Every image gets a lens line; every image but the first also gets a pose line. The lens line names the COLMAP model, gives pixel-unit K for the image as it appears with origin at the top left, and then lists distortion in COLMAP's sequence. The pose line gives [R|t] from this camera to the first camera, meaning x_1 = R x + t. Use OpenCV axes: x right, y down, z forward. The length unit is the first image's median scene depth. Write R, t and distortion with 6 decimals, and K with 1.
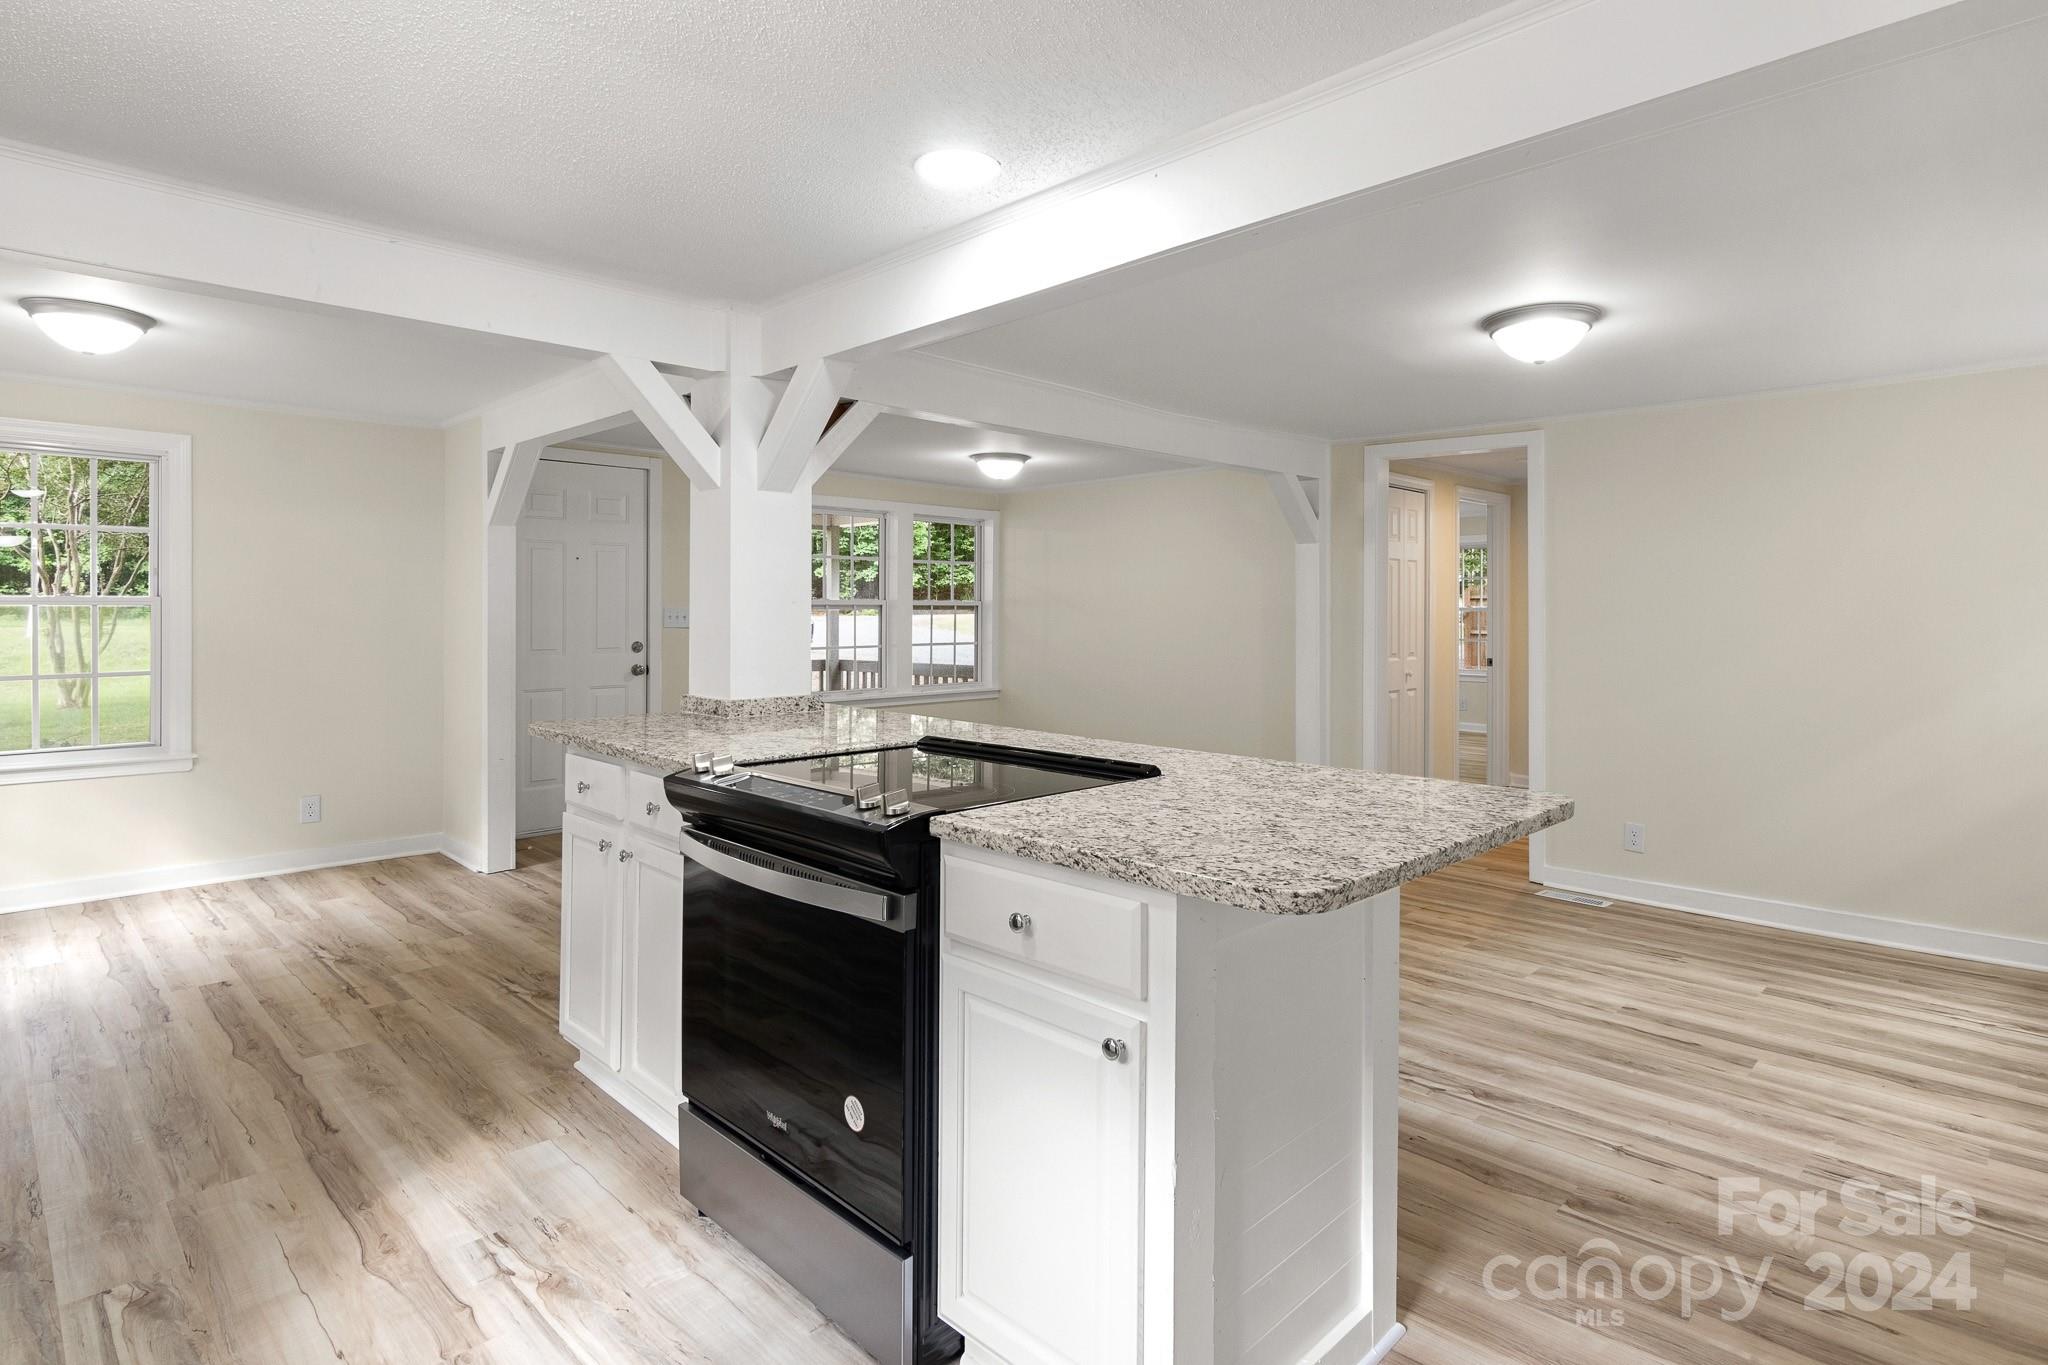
lens RADIAL K [[1055.1, 0, 1030.2], [0, 1055.1, 618.8], [0, 0, 1]] dist [0.012940, 0.000557]
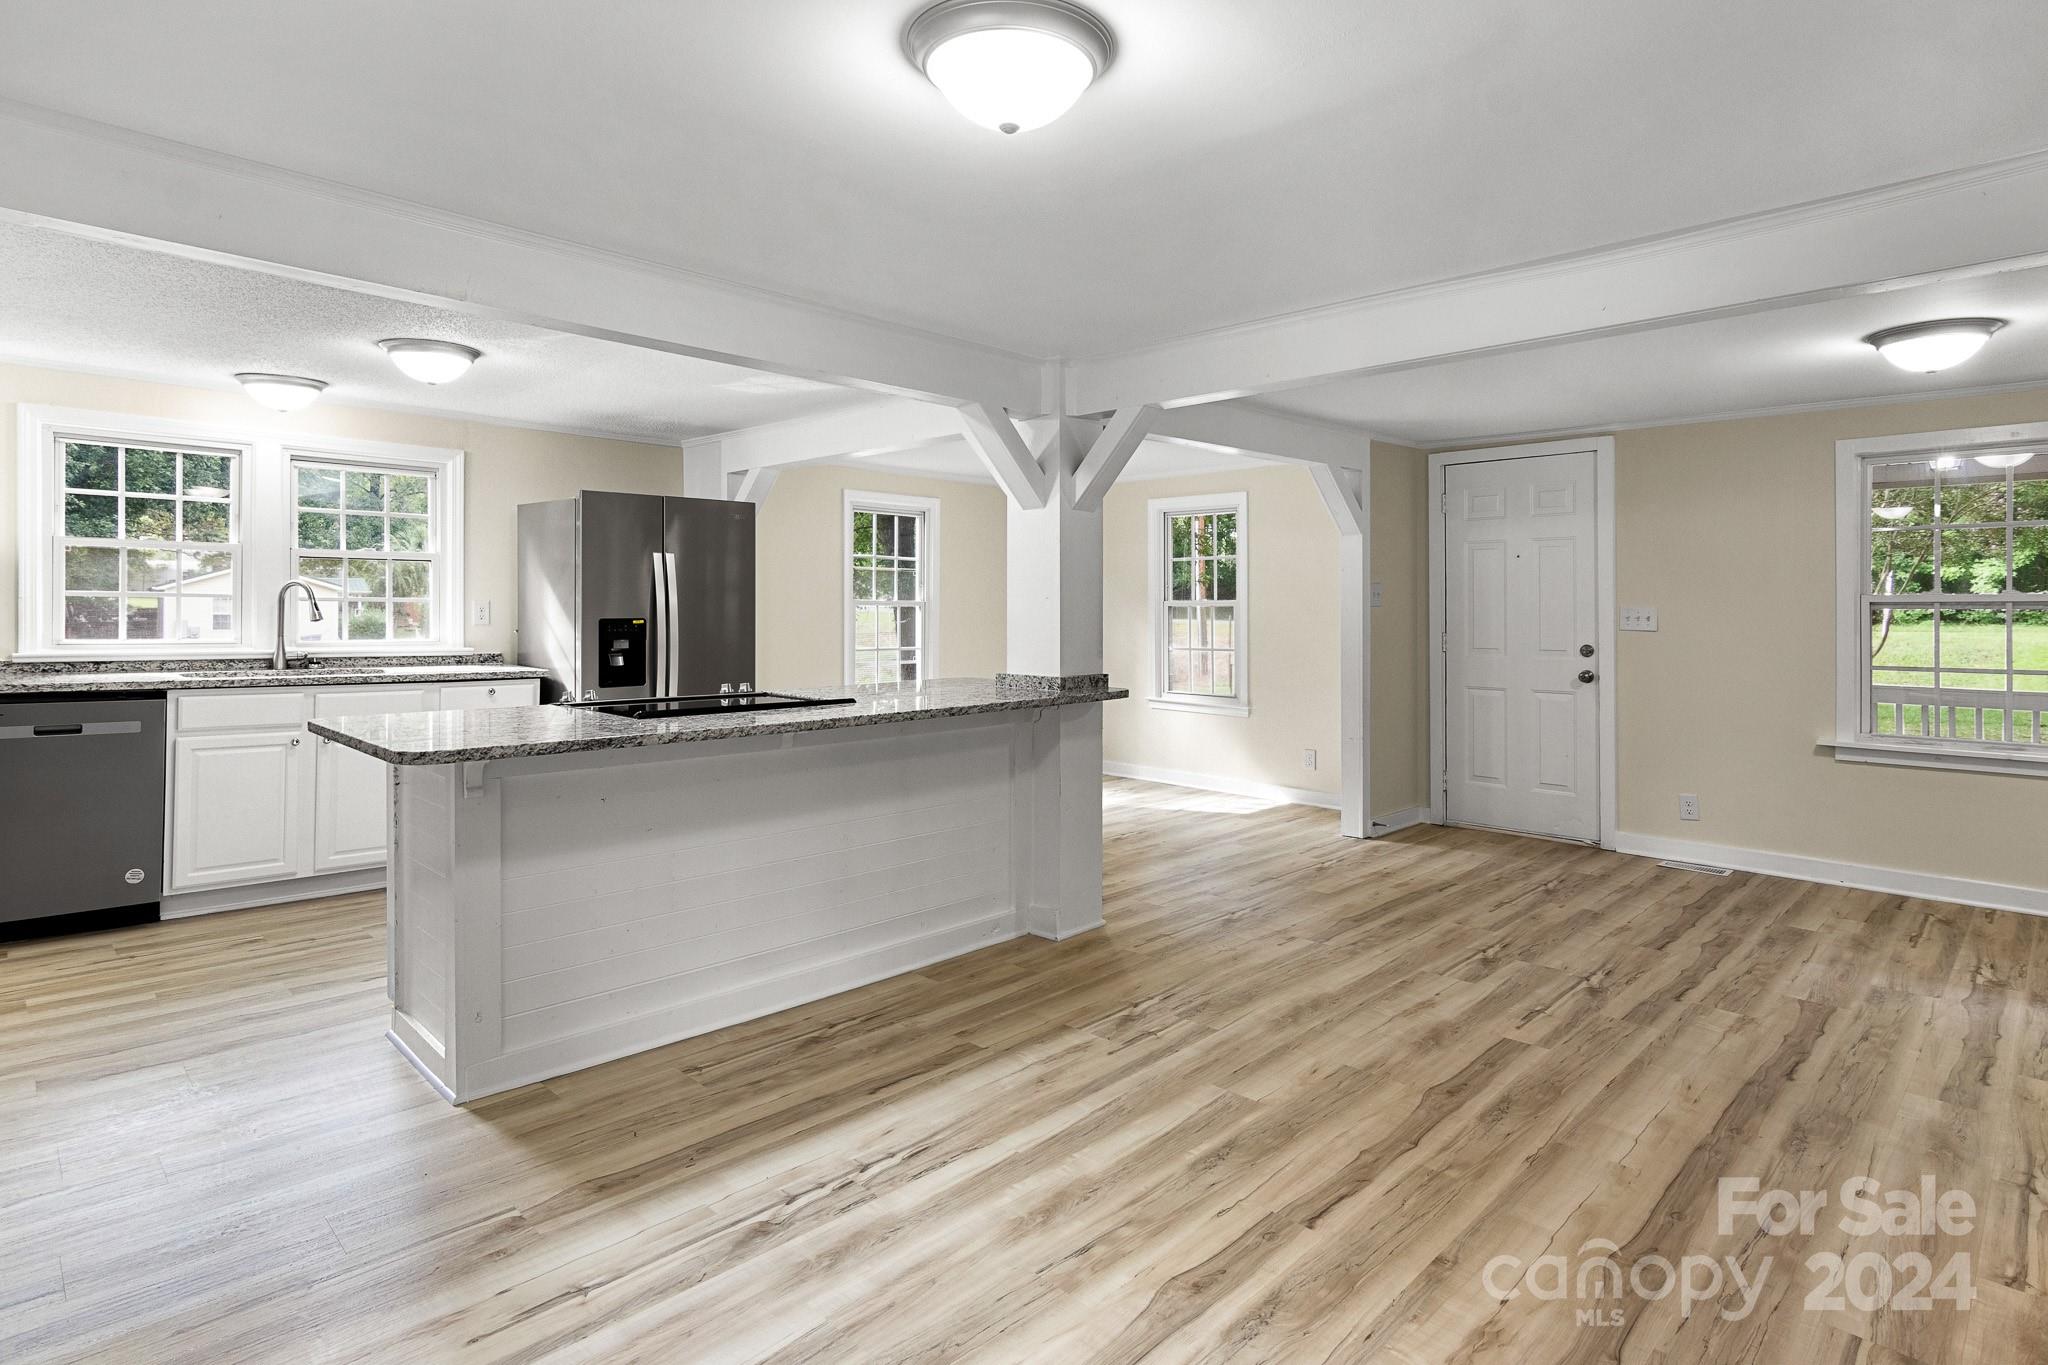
lens RADIAL K [[1062.5, 0, 1031.9], [0, 1062.5, 622.4], [0, 0, 1]] dist [-0.002233, 0.001826]
pose [[0.001135, 0.008106, -0.999966, 1.105396], [-0.012763, 0.999886, 0.008091, 0.003303], [0.999918, 0.012753, 0.001239, 1.104389]]
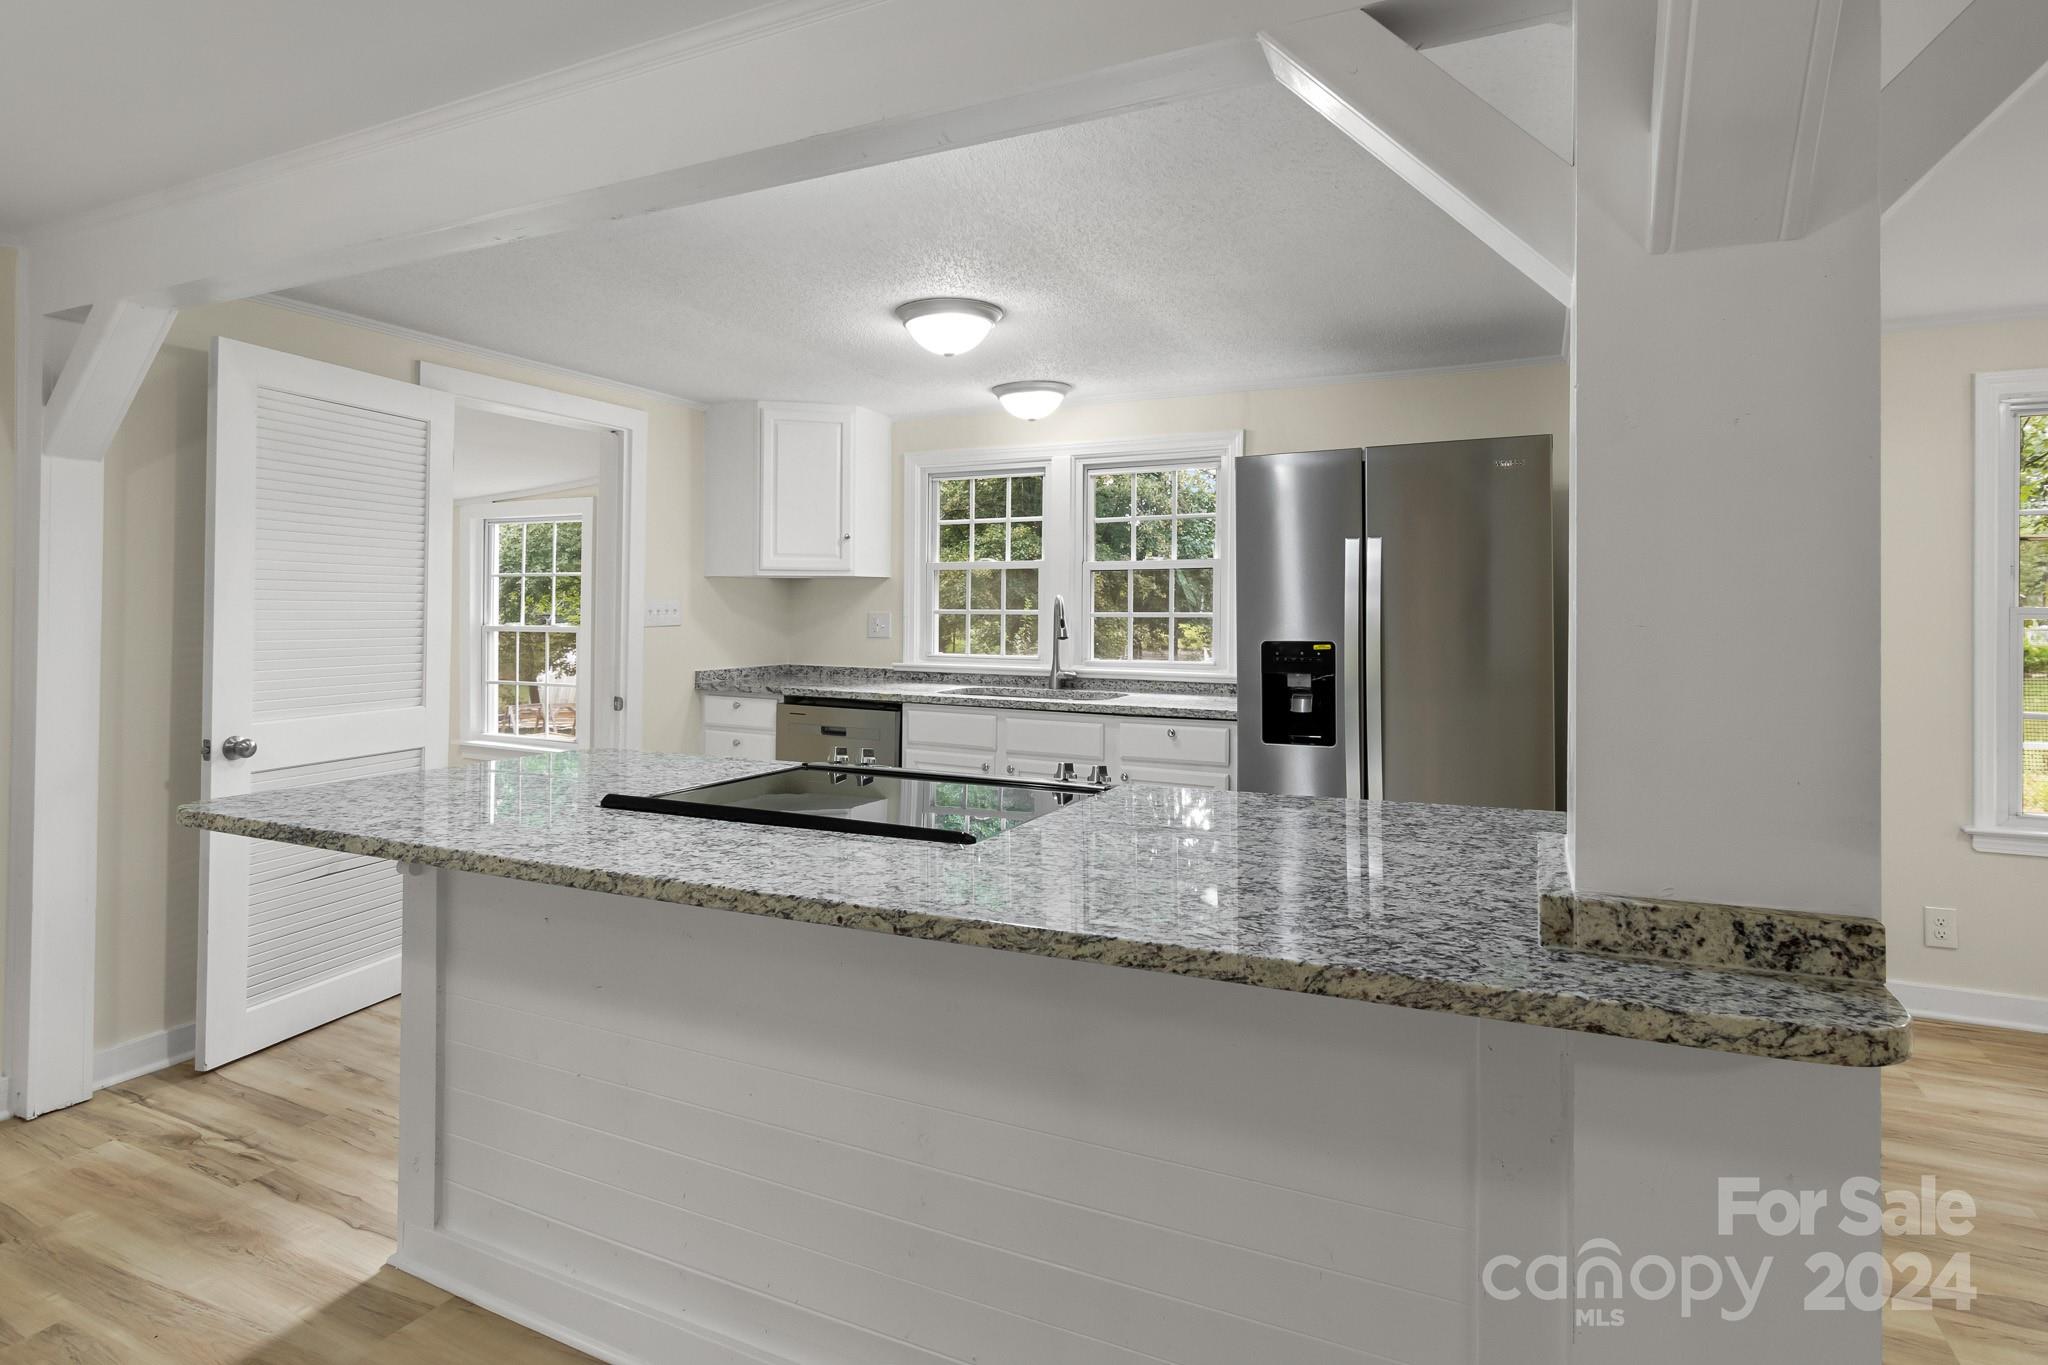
lens RADIAL K [[1069.0, 0, 1022.1], [0, 1069.0, 597.7], [0, 0, 1]] dist [-0.002959, 0.002288]
pose [[-0.946047, -0.011102, -0.323840, 0.058338], [-0.007618, 0.999899, -0.012024, -0.011578], [0.323941, -0.008908, -0.946035, 1.429398]]
